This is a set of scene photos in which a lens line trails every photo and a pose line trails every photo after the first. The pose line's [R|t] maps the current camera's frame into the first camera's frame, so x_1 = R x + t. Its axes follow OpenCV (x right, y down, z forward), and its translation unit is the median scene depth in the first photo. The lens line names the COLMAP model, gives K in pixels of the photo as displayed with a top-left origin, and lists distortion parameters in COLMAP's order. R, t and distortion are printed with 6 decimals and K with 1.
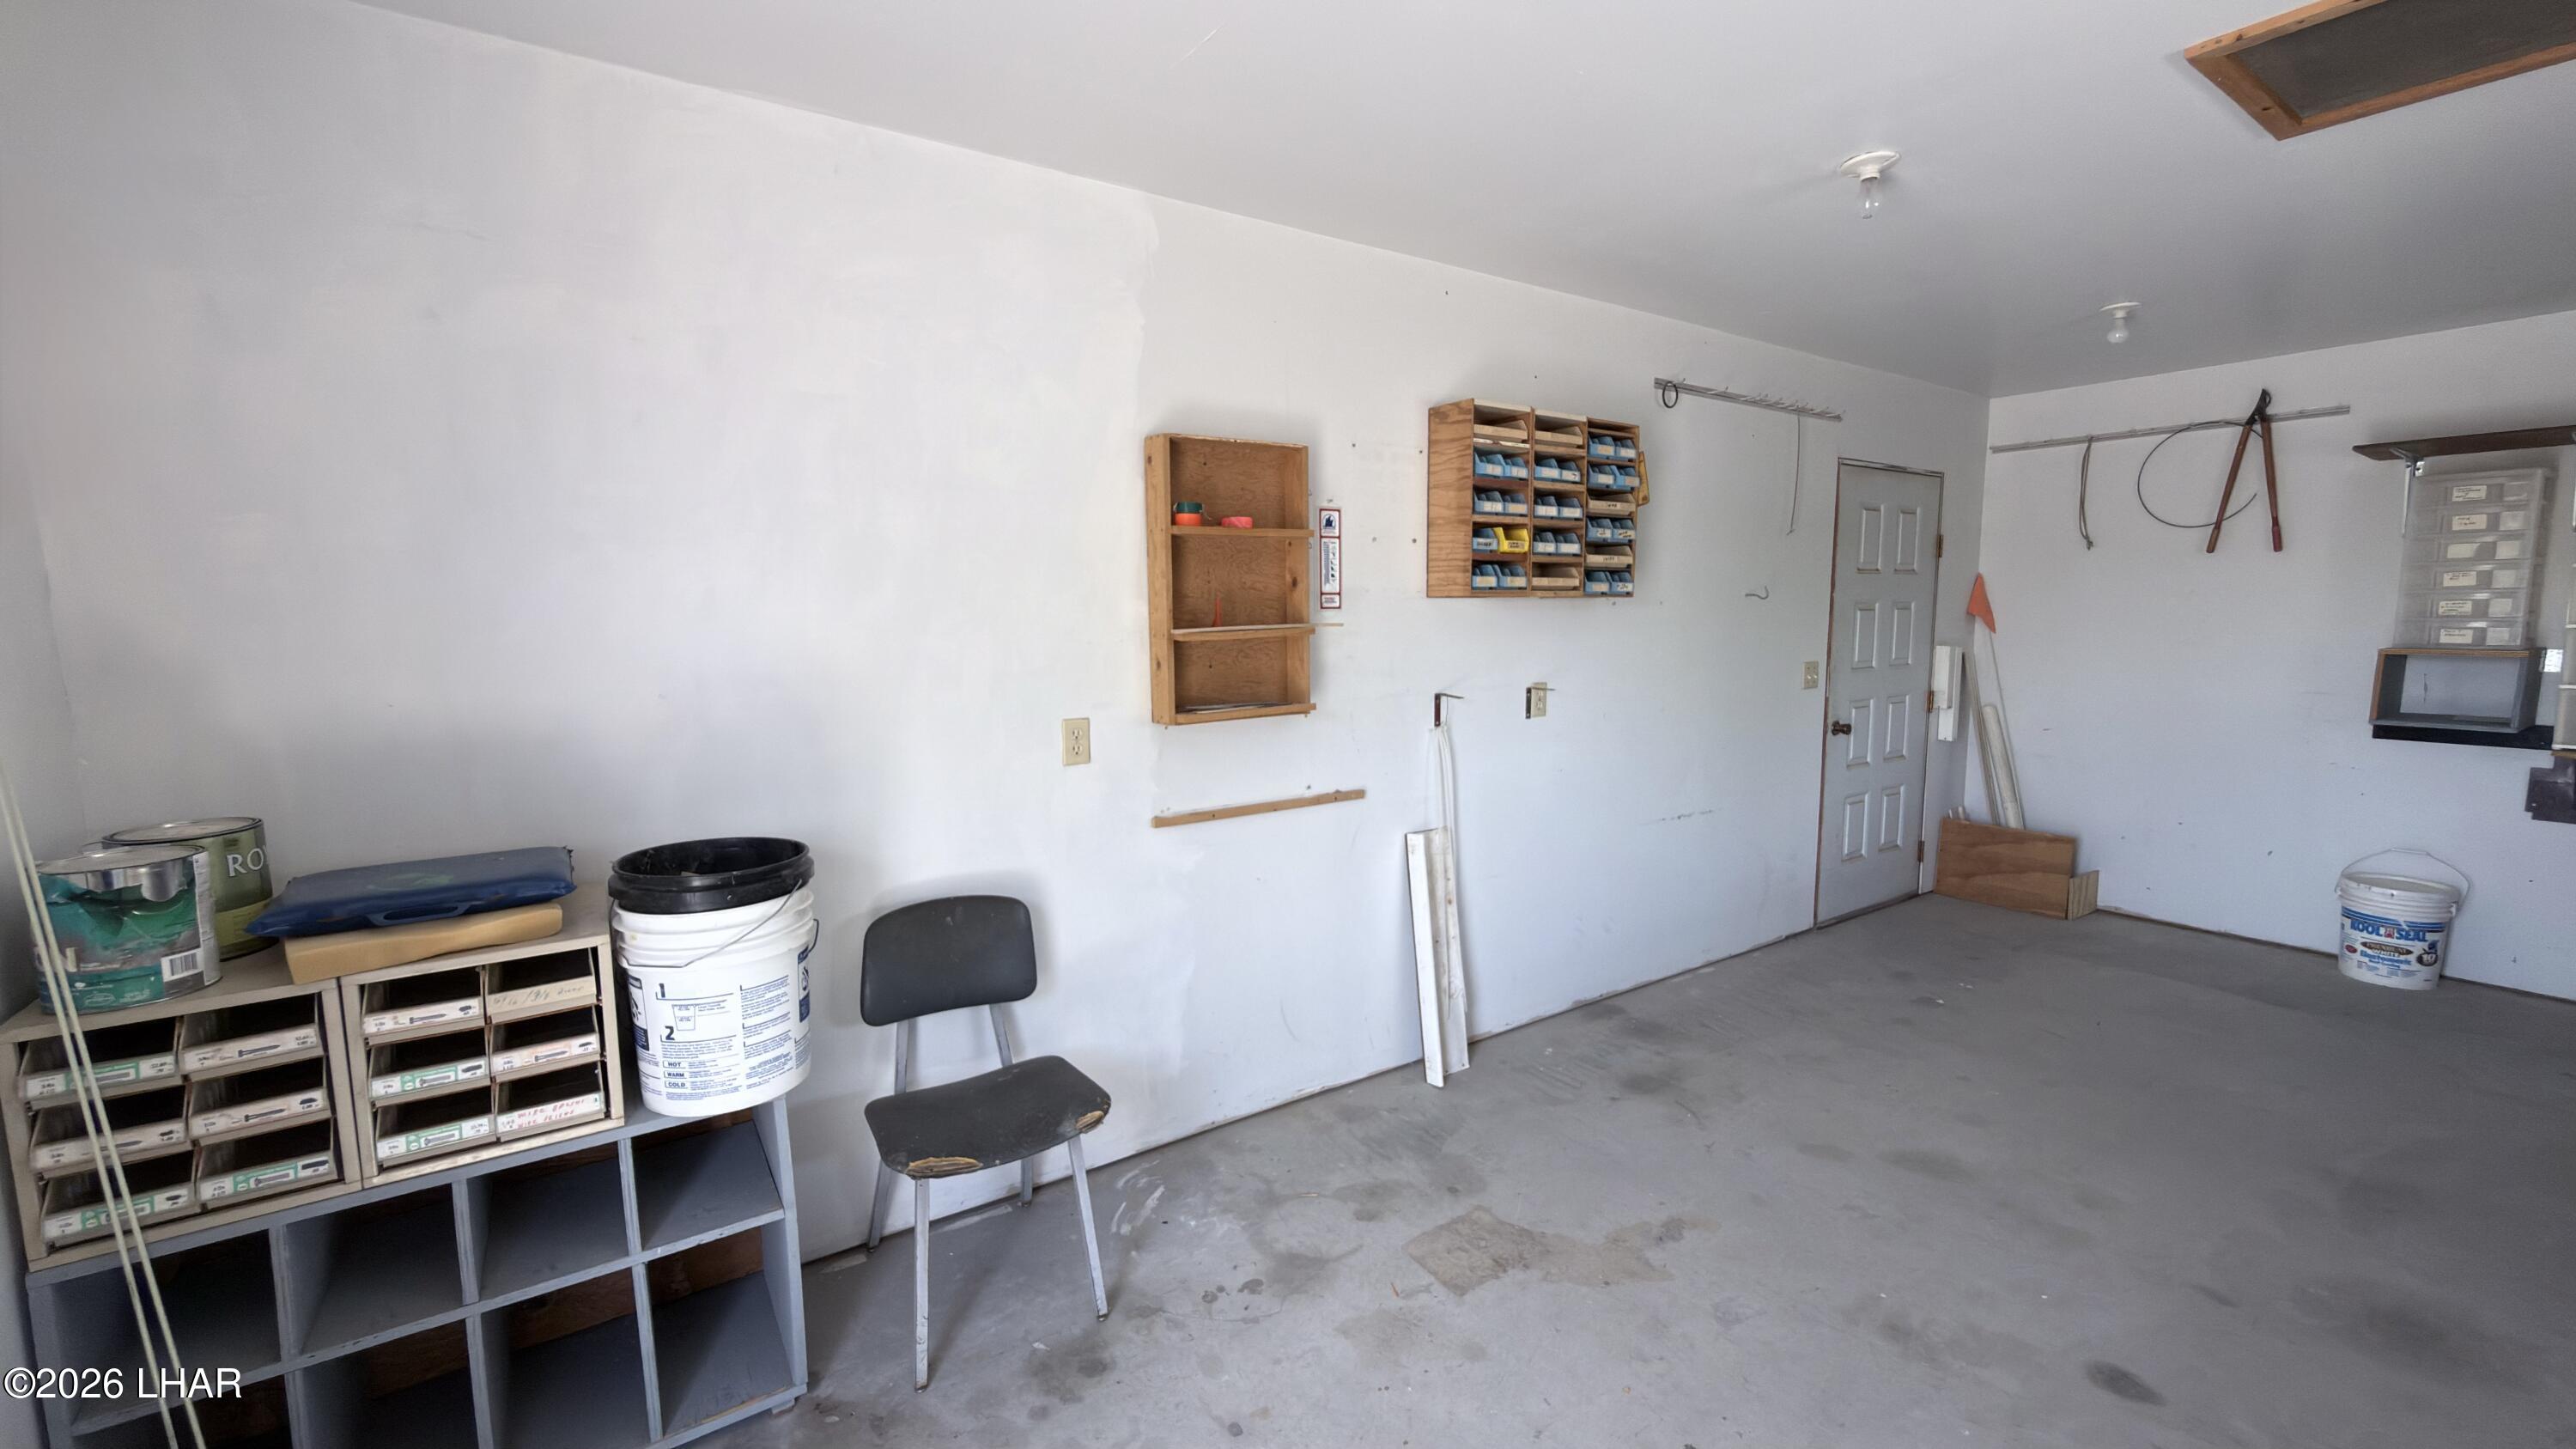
lens RADIAL K [[1027.0, 0, 1281.9], [0, 1027.0, 725.7], [0, 0, 1]] dist [-0.002407, 0.000057]
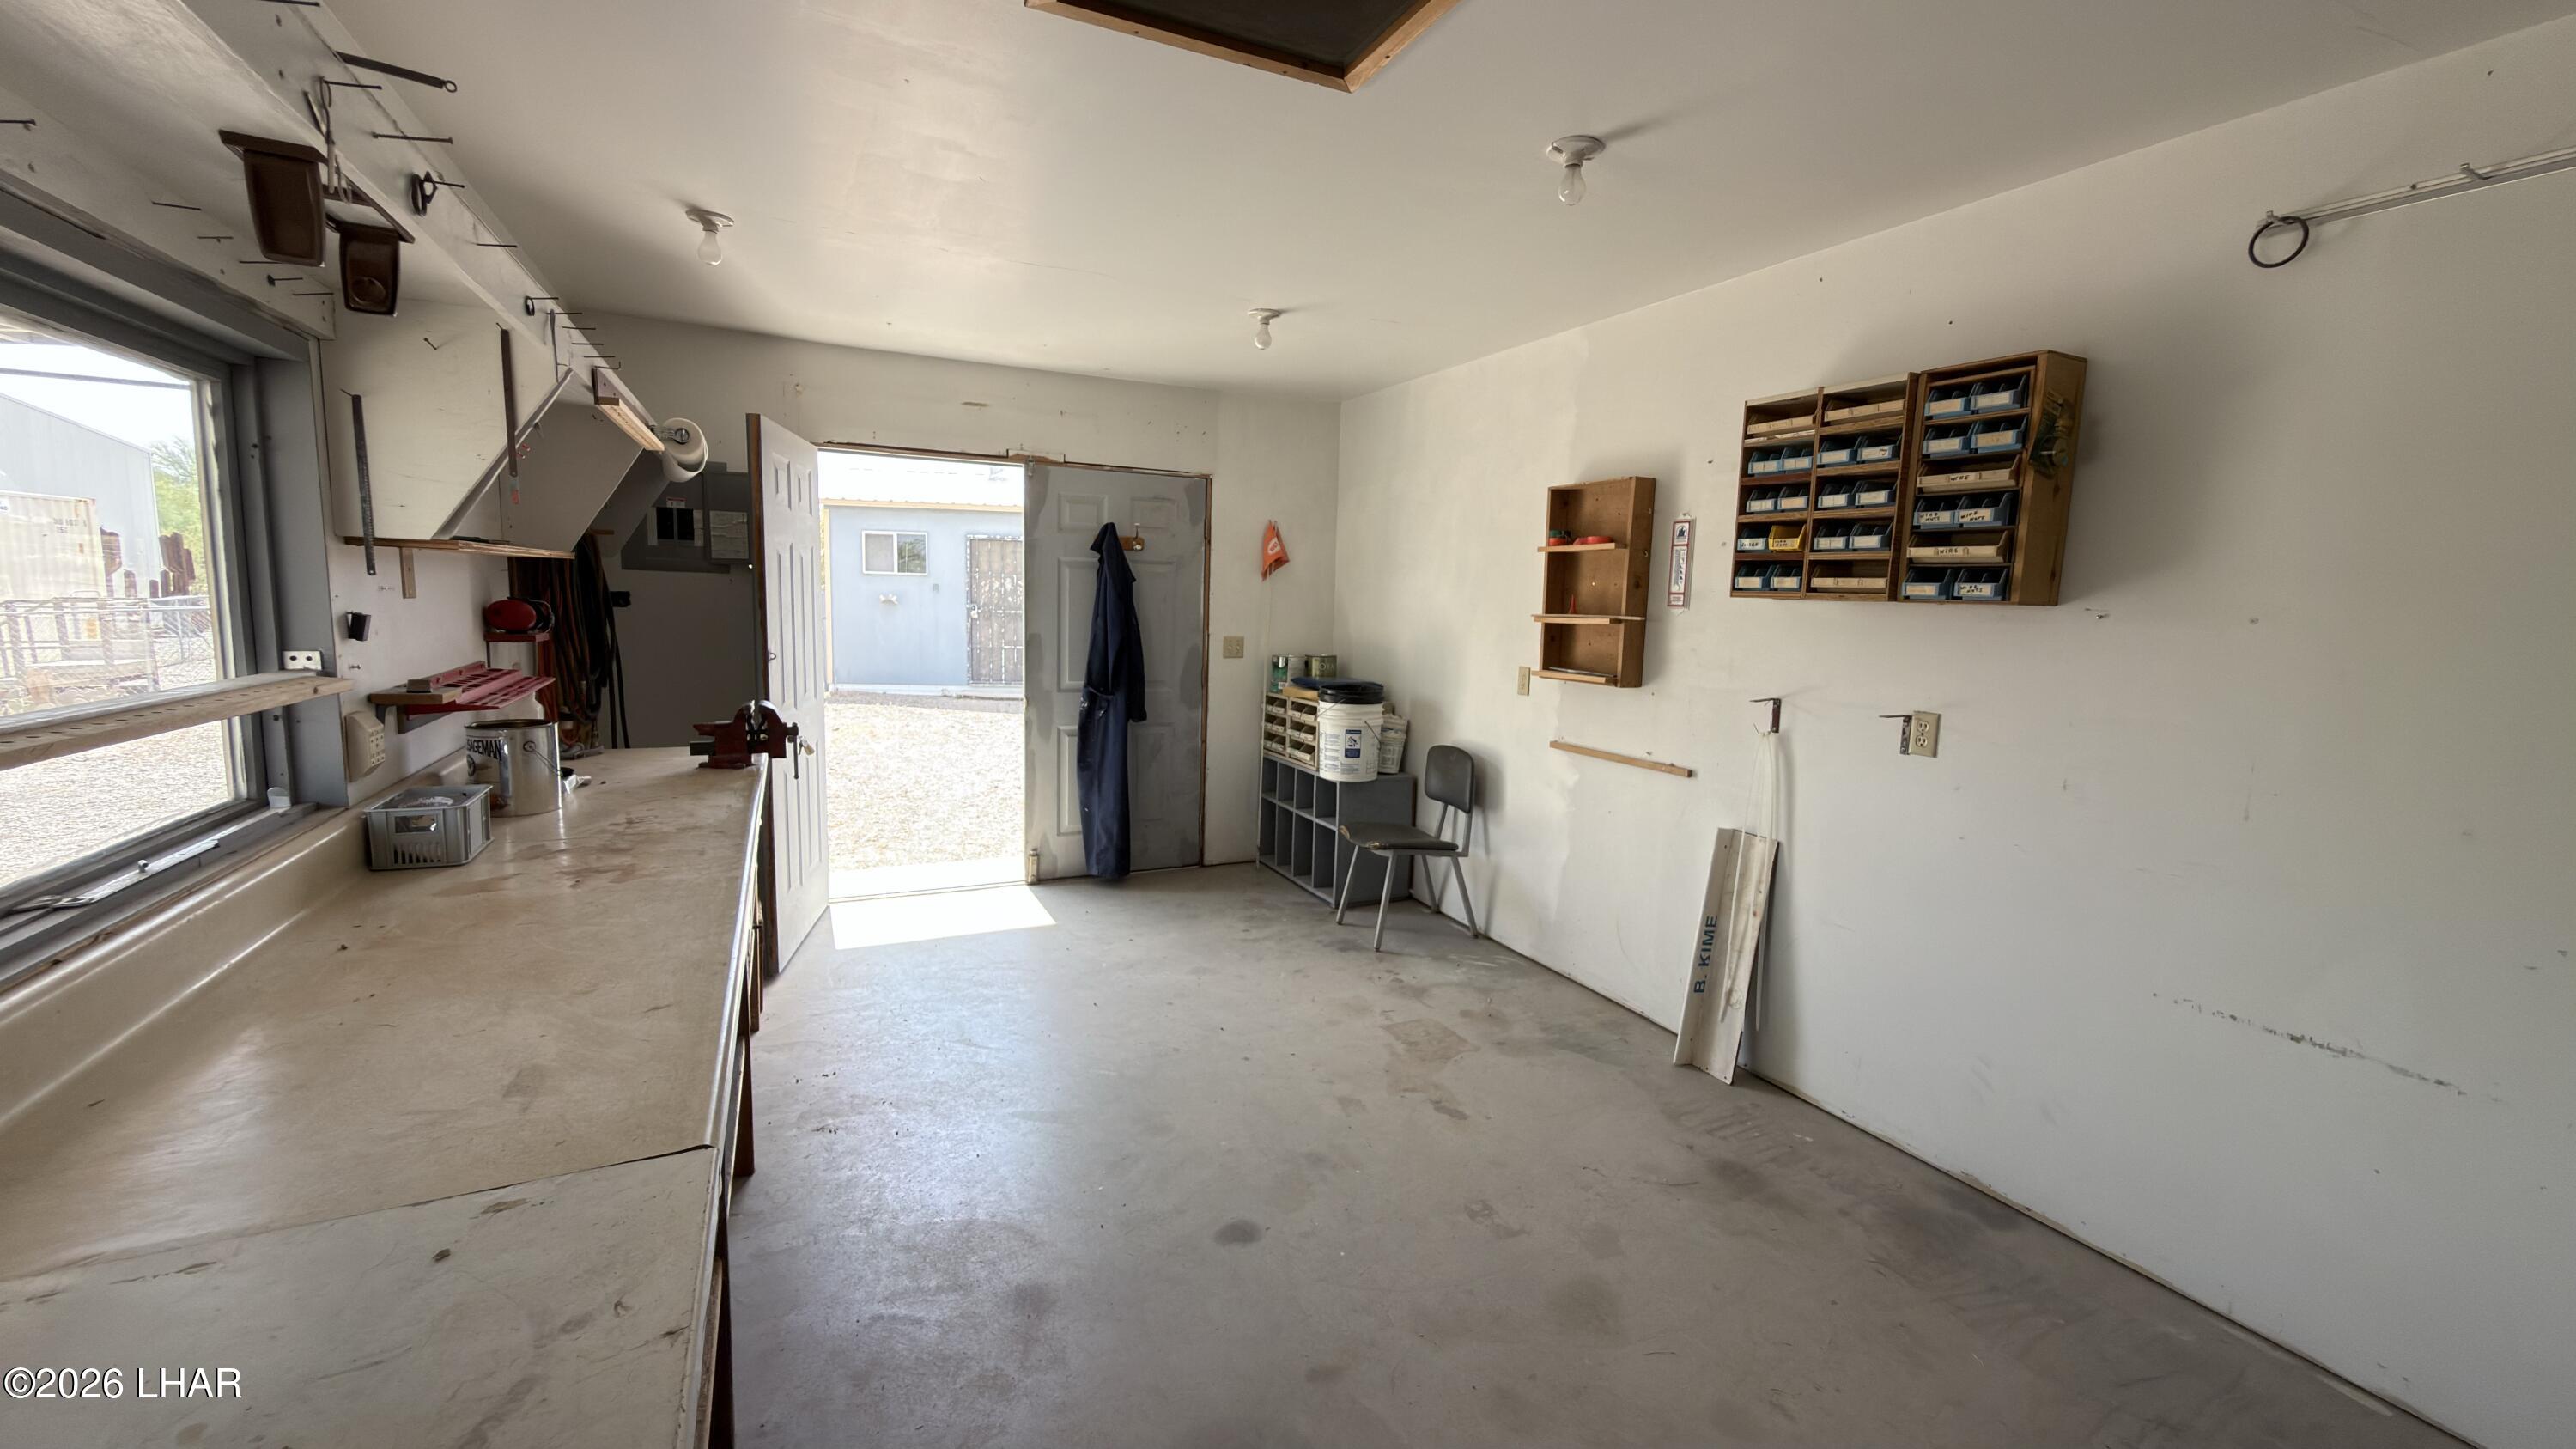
lens RADIAL K [[1027.0, 0, 1289.8], [0, 1027.0, 718.7], [0, 0, 1]] dist [-0.002407, 0.000057]
pose [[-0.143517, 0.127832, -0.981357, 1.292719], [-0.138822, 0.979218, 0.147855, -0.101580], [0.979863, 0.157454, -0.122789, 0.742002]]
